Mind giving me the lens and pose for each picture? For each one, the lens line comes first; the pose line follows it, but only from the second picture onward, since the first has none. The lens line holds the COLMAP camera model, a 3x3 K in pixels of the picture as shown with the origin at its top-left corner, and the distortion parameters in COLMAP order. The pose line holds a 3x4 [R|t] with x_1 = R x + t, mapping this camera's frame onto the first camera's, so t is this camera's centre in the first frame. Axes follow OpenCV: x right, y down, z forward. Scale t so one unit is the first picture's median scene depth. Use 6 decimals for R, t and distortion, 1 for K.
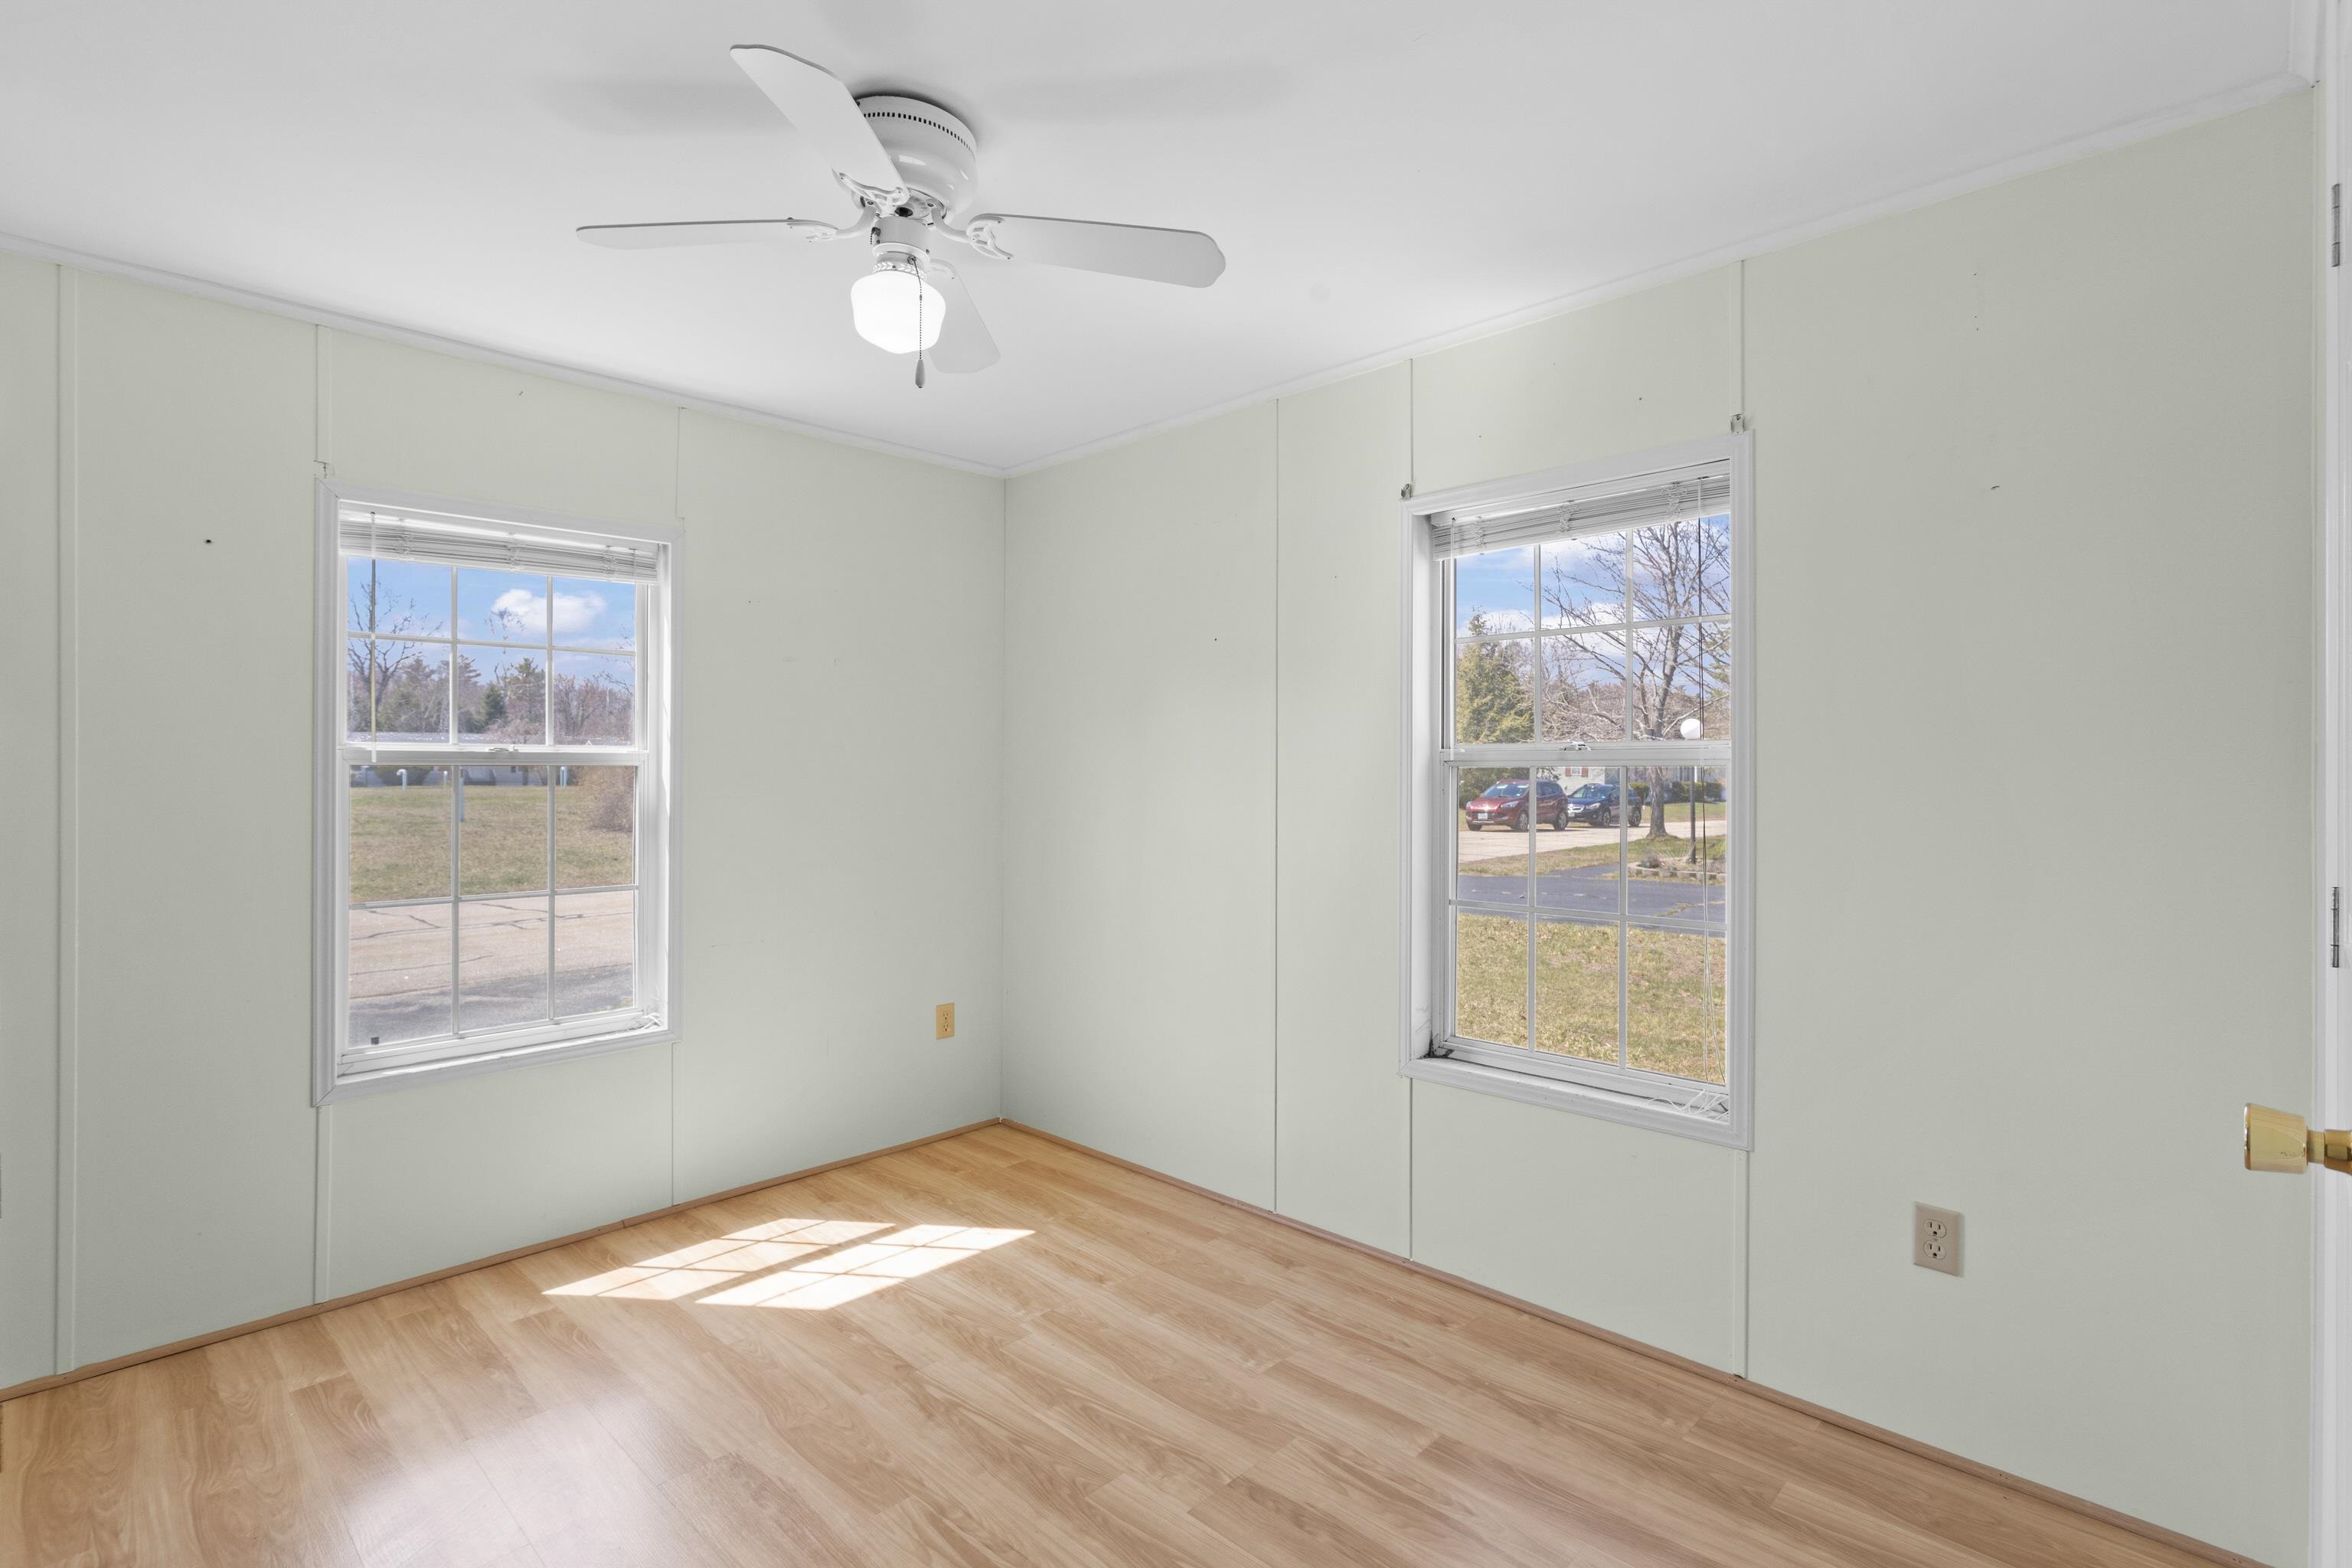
lens RADIAL K [[1109.7, 0, 1186.4], [0, 1109.7, 766.7], [0, 0, 1]] dist [-0.001729, 0.001361]
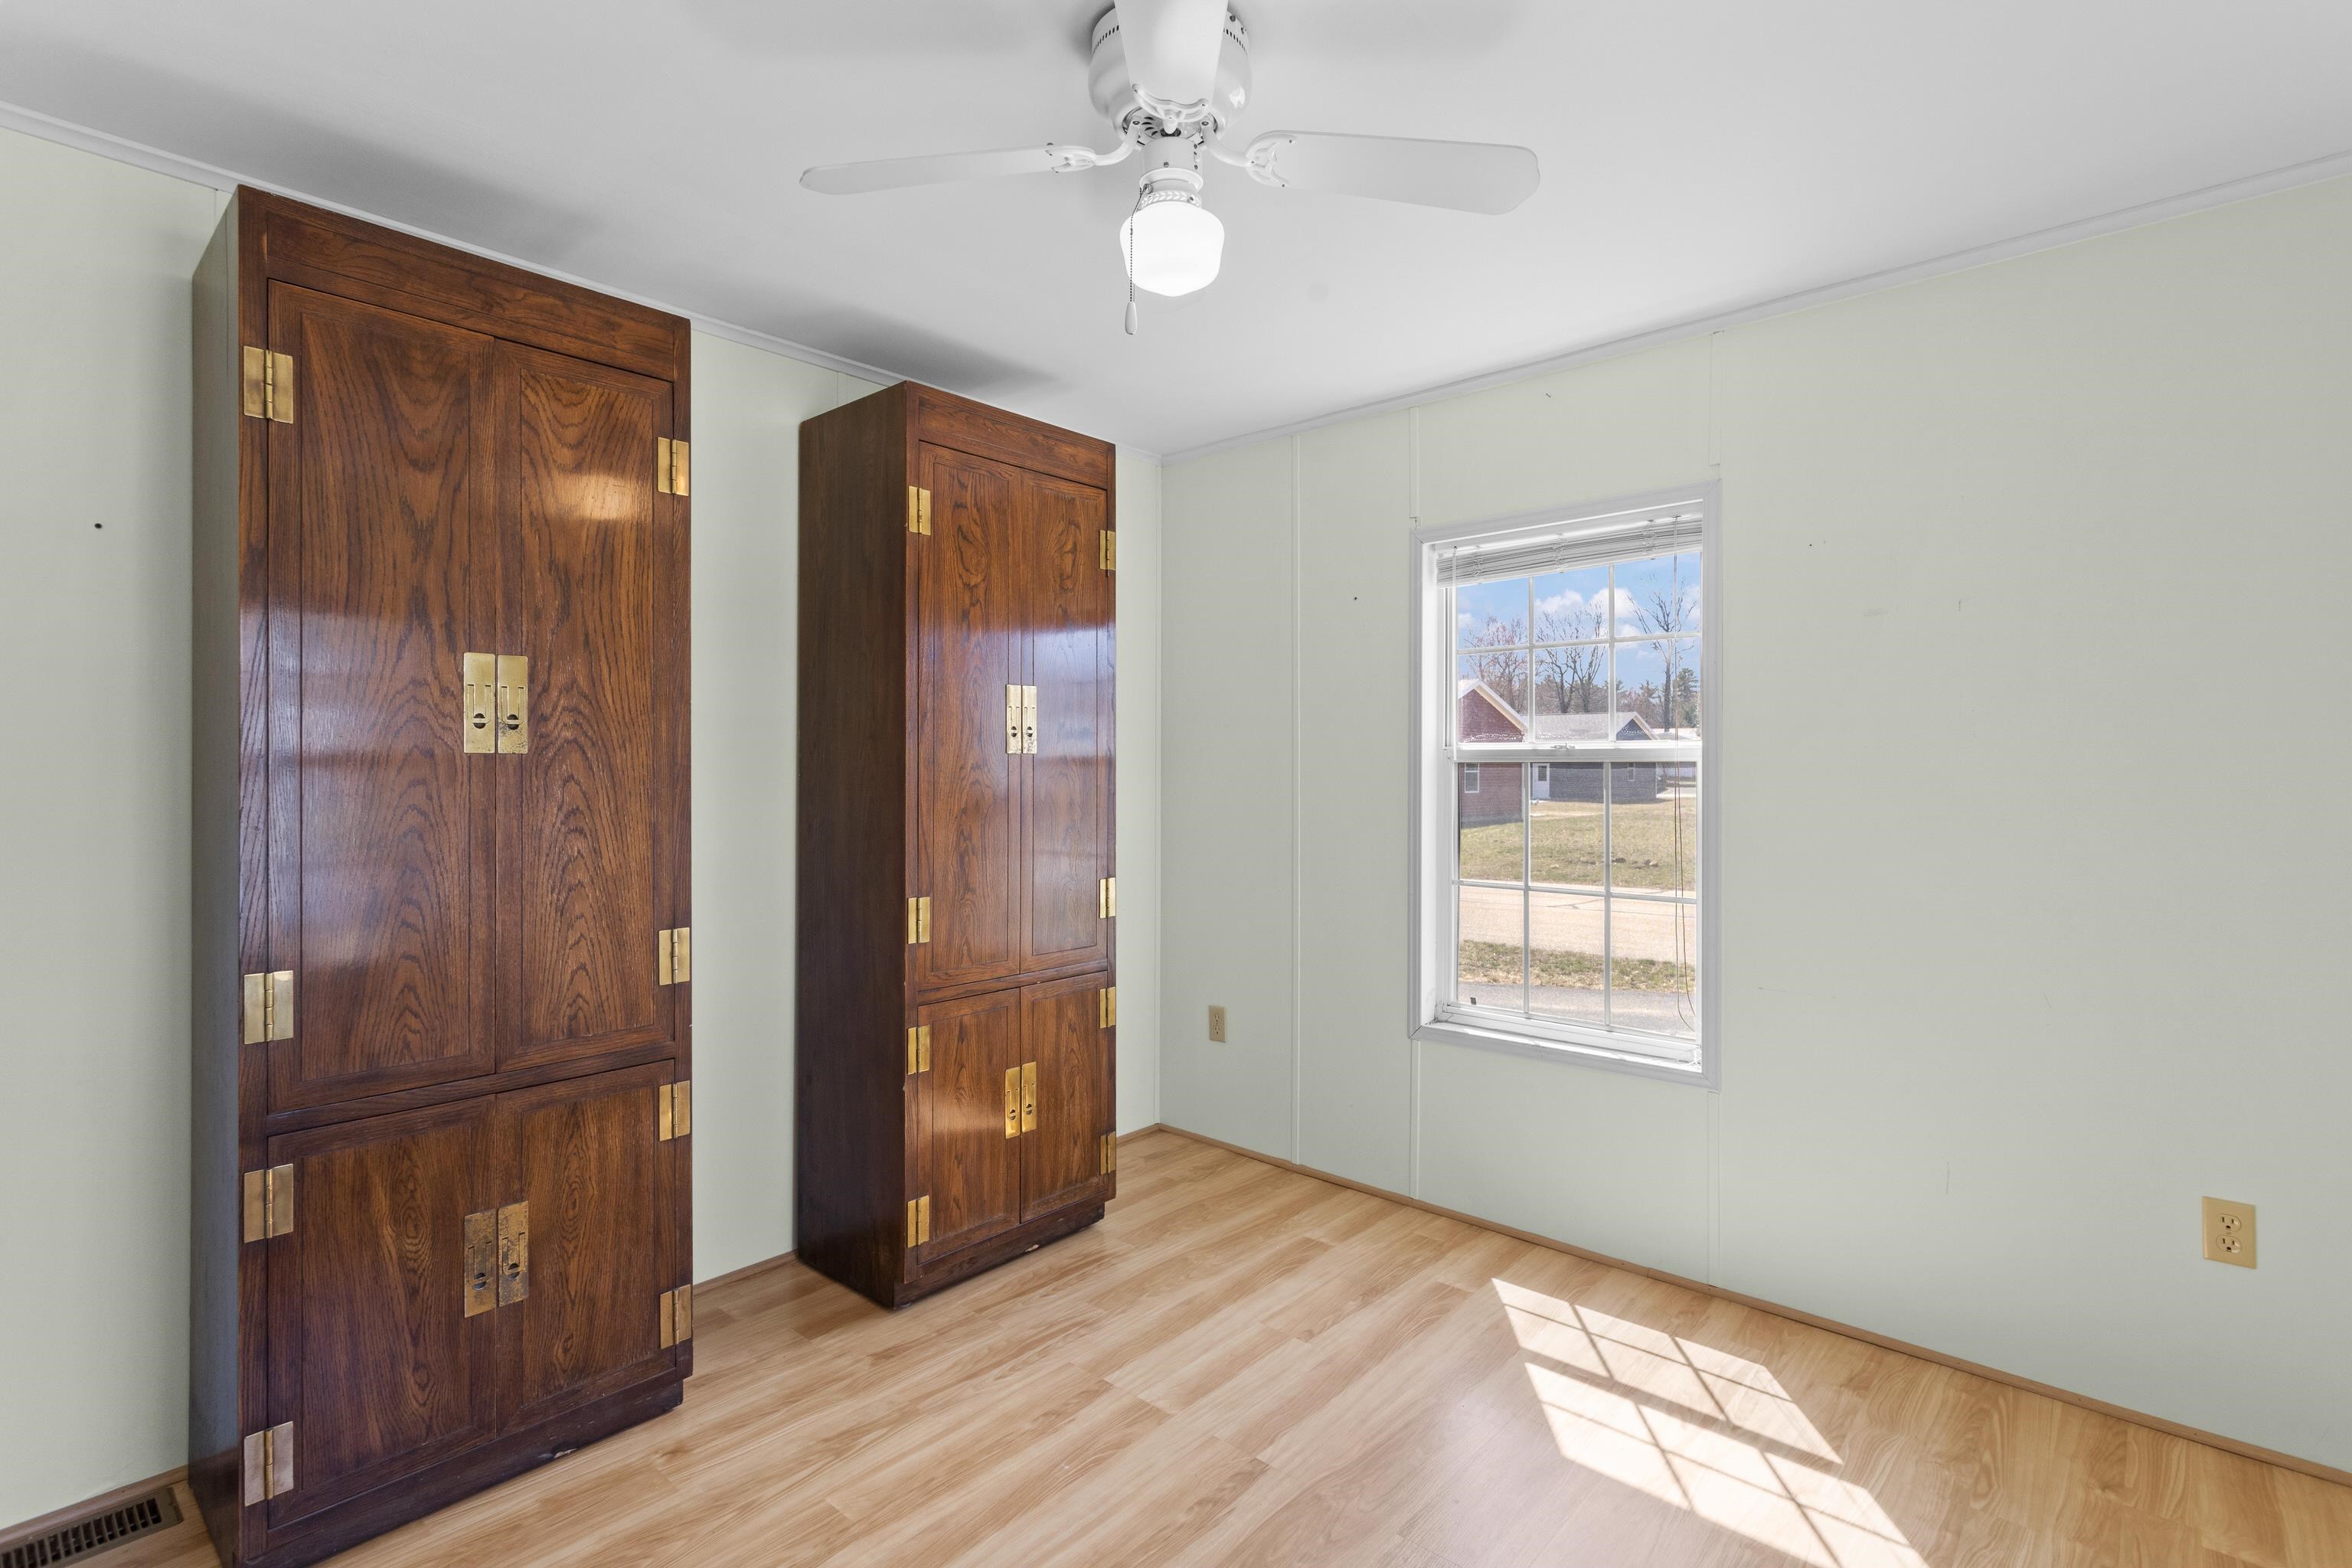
lens RADIAL K [[1109.7, 0, 1186.4], [0, 1109.7, 766.7], [0, 0, 1]] dist [-0.001729, 0.001361]
pose [[0.043561, 0.003271, -0.999045, 0.410951], [0.004483, 0.999984, 0.003469, -0.002670], [0.999041, -0.004630, 0.043545, 0.647044]]
